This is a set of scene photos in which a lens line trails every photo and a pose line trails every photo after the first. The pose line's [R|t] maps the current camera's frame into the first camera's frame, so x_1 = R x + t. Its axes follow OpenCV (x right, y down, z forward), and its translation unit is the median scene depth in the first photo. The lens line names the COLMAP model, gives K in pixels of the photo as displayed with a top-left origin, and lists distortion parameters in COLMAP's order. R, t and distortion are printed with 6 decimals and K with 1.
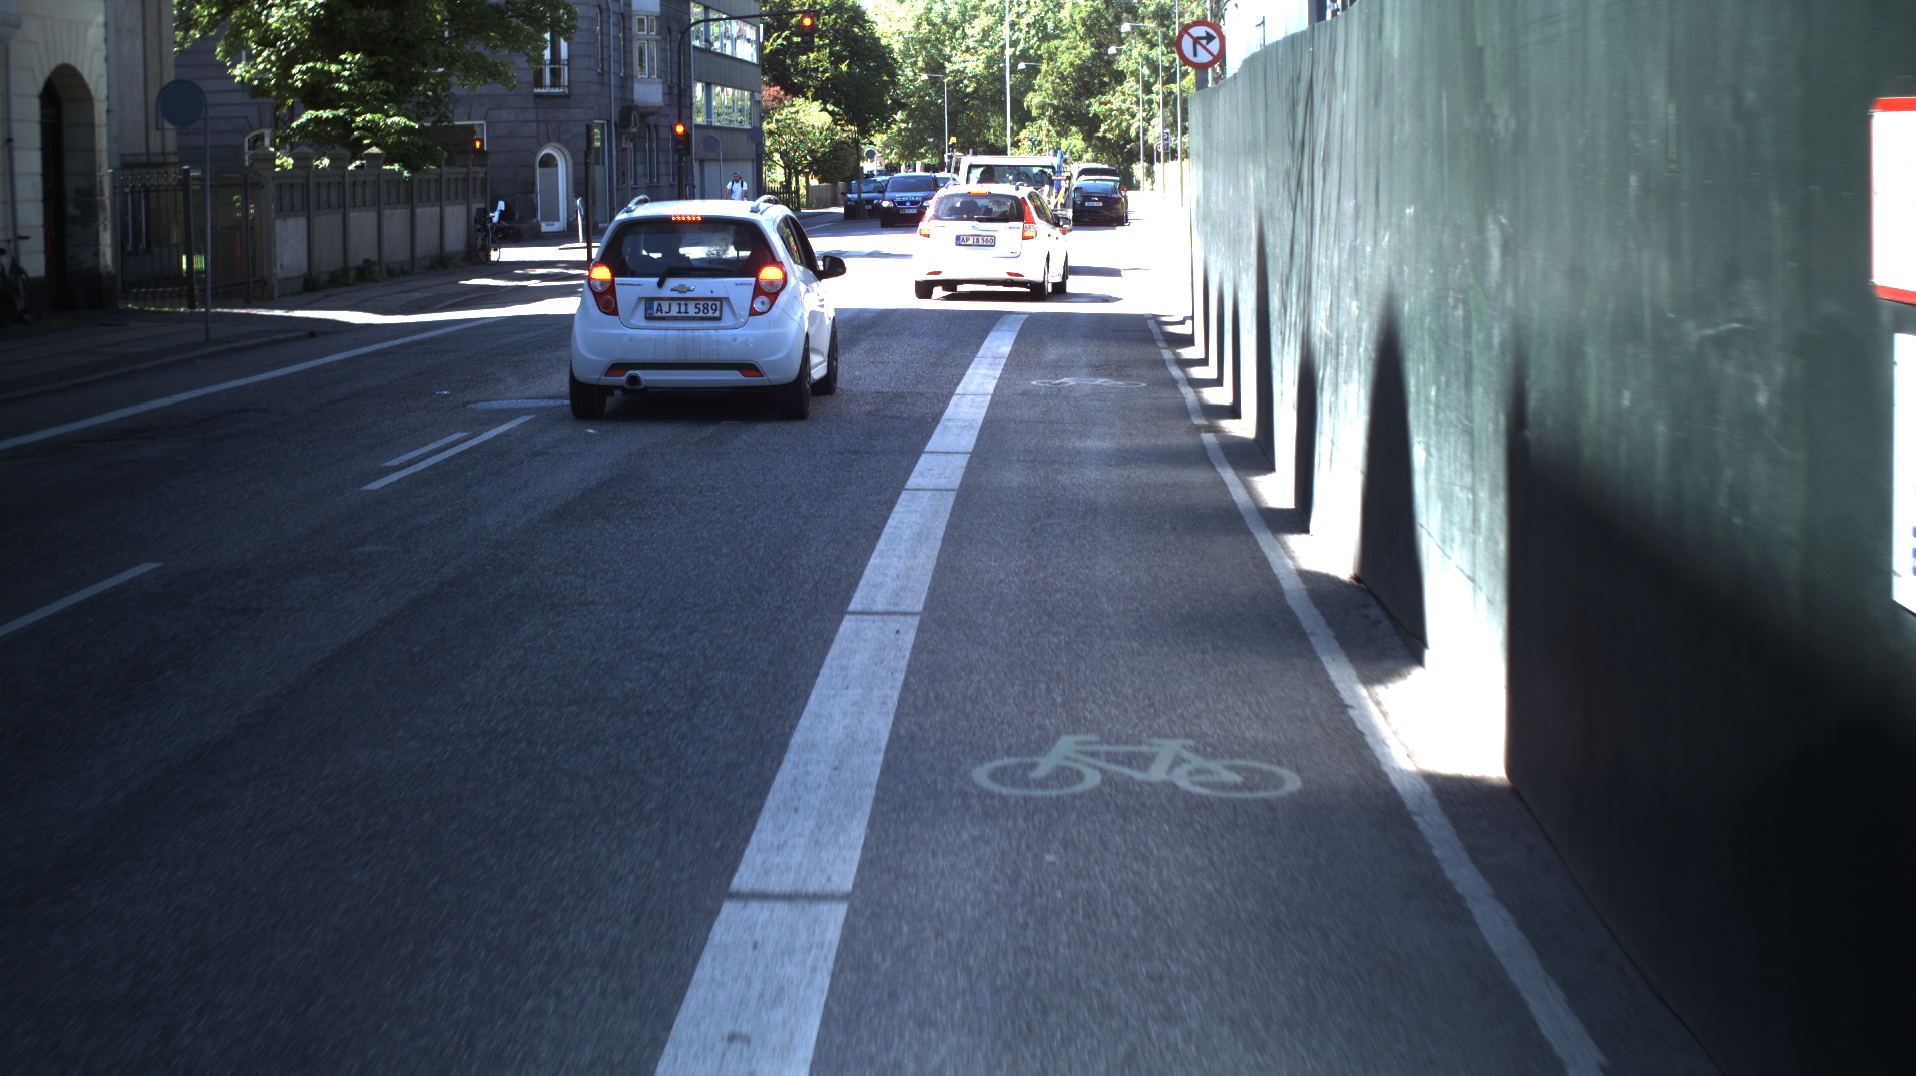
lens RADIAL K [[3492.6, 0, 958.0], [0, 3492.6, 538.0], [0, 0, 1]] dist [-0.247466, 0.269814]
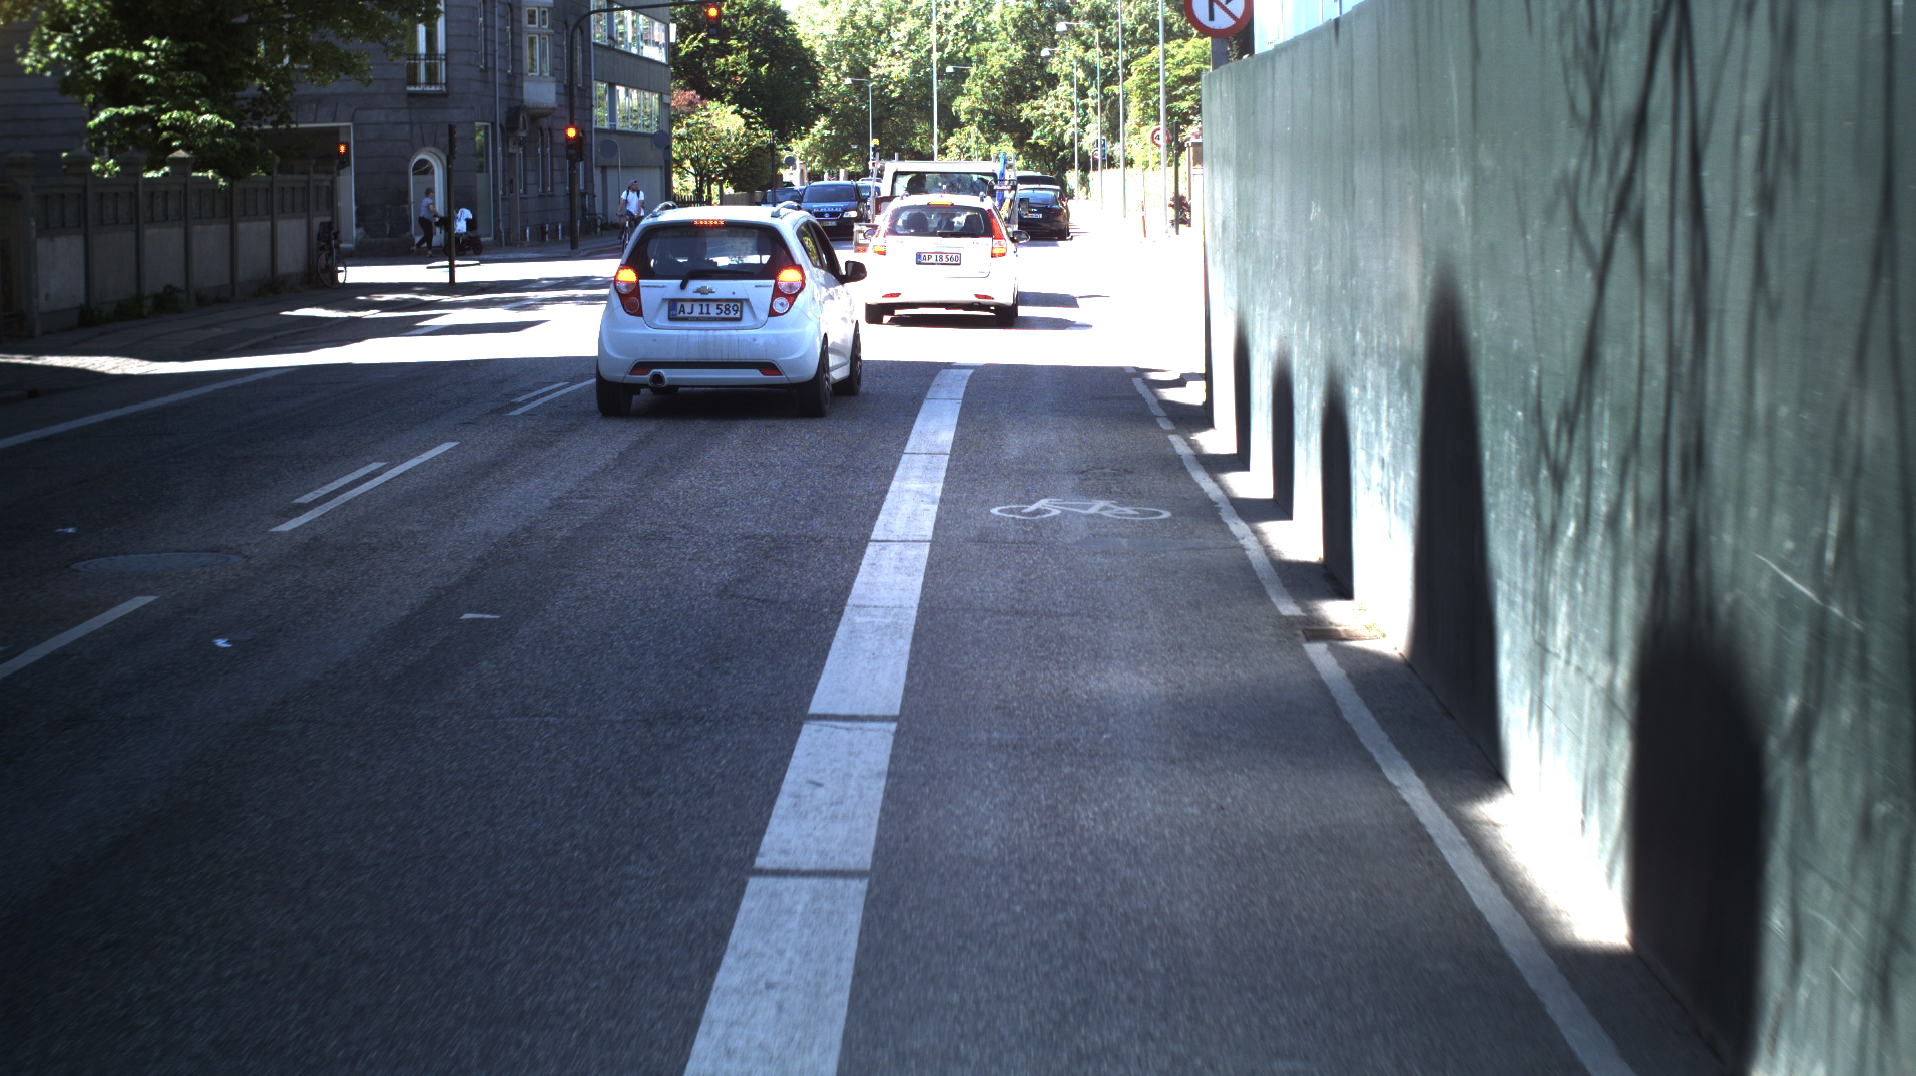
lens RADIAL K [[3492.6, 0, 958.0], [0, 3492.6, 538.0], [0, 0, 1]] dist [-0.247466, 0.269814]
pose [[0.999771, -0.000020, 0.021419, 0.000361], [0.000070, 0.999997, -0.002316, -0.011442], [-0.021419, 0.002317, 0.999768, 0.108291]]
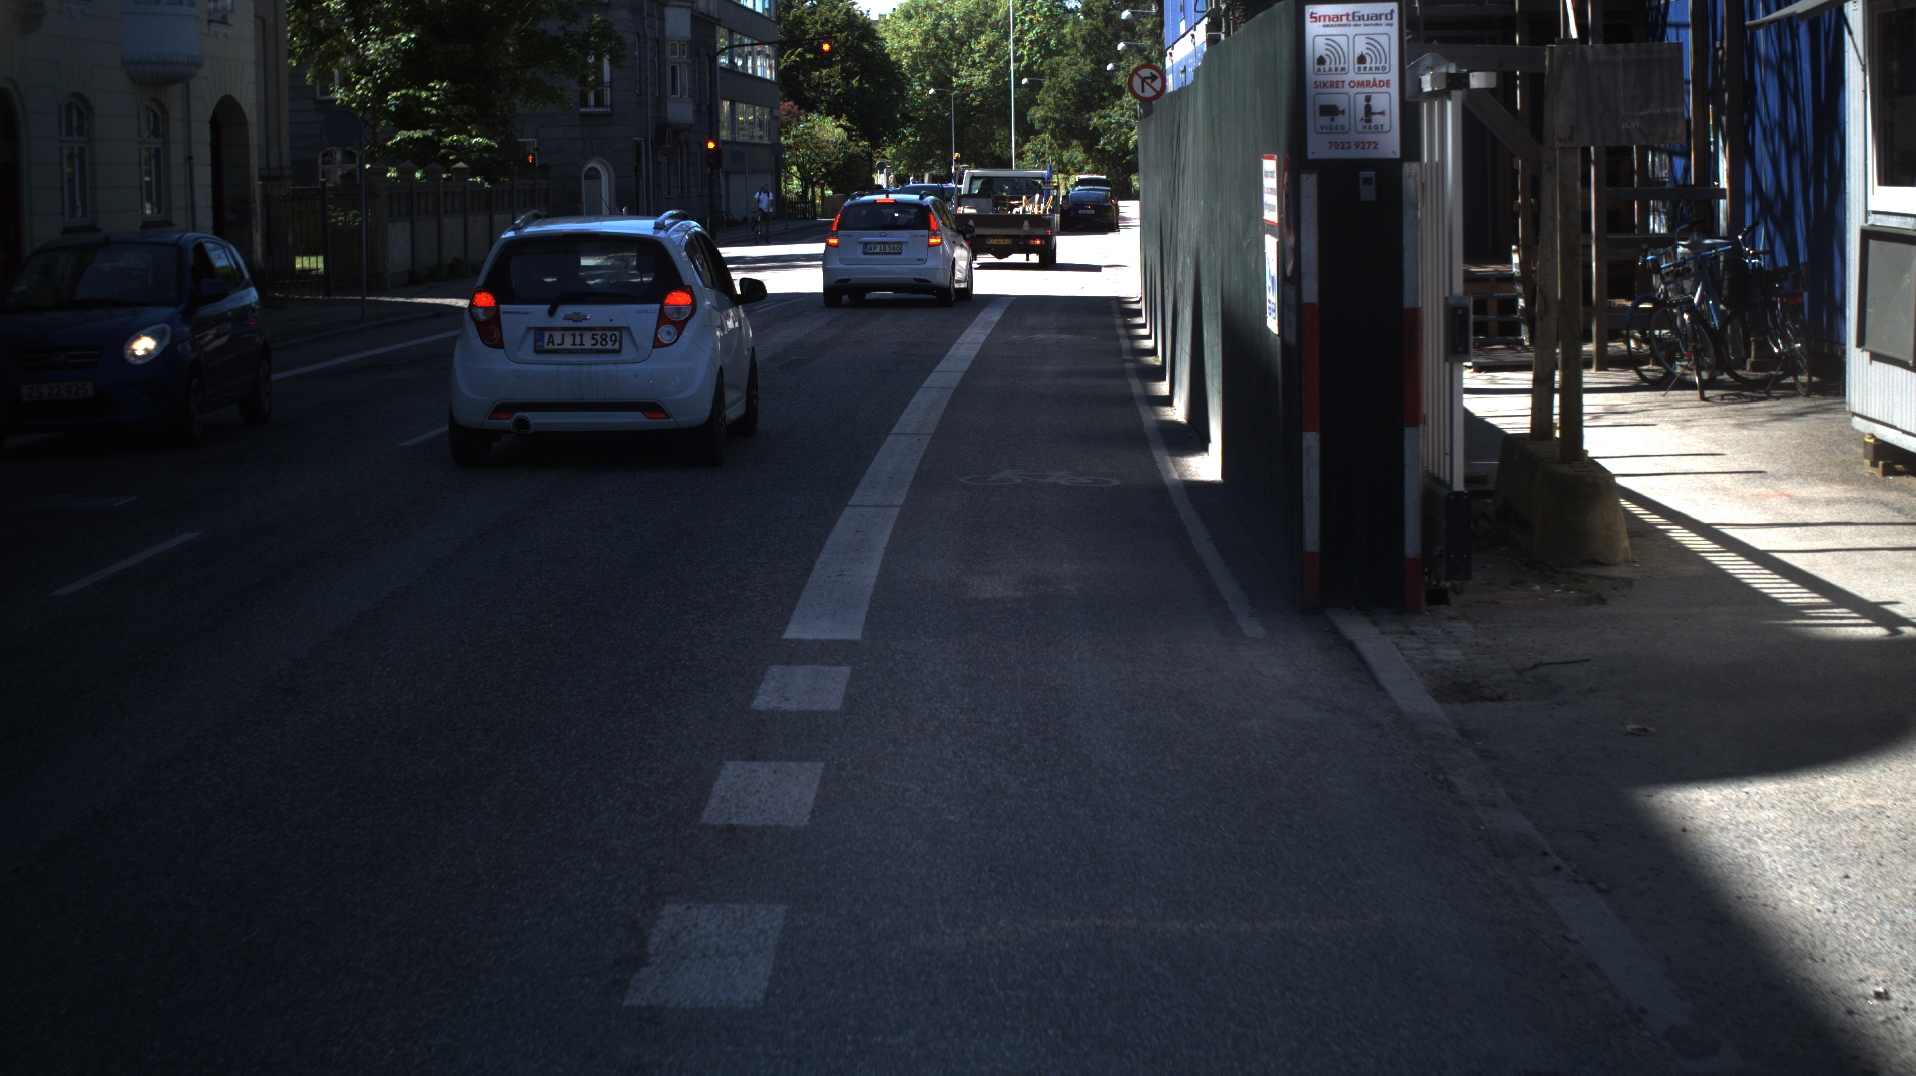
lens RADIAL K [[3492.6, 0, 958.0], [0, 3492.6, 538.0], [0, 0, 1]] dist [-0.247466, 0.269814]
pose [[0.999994, -0.002403, -0.002458, 0.000925], [0.002396, 0.999992, -0.003132, 0.011446], [0.002465, 0.003126, 0.999992, -0.108409]]
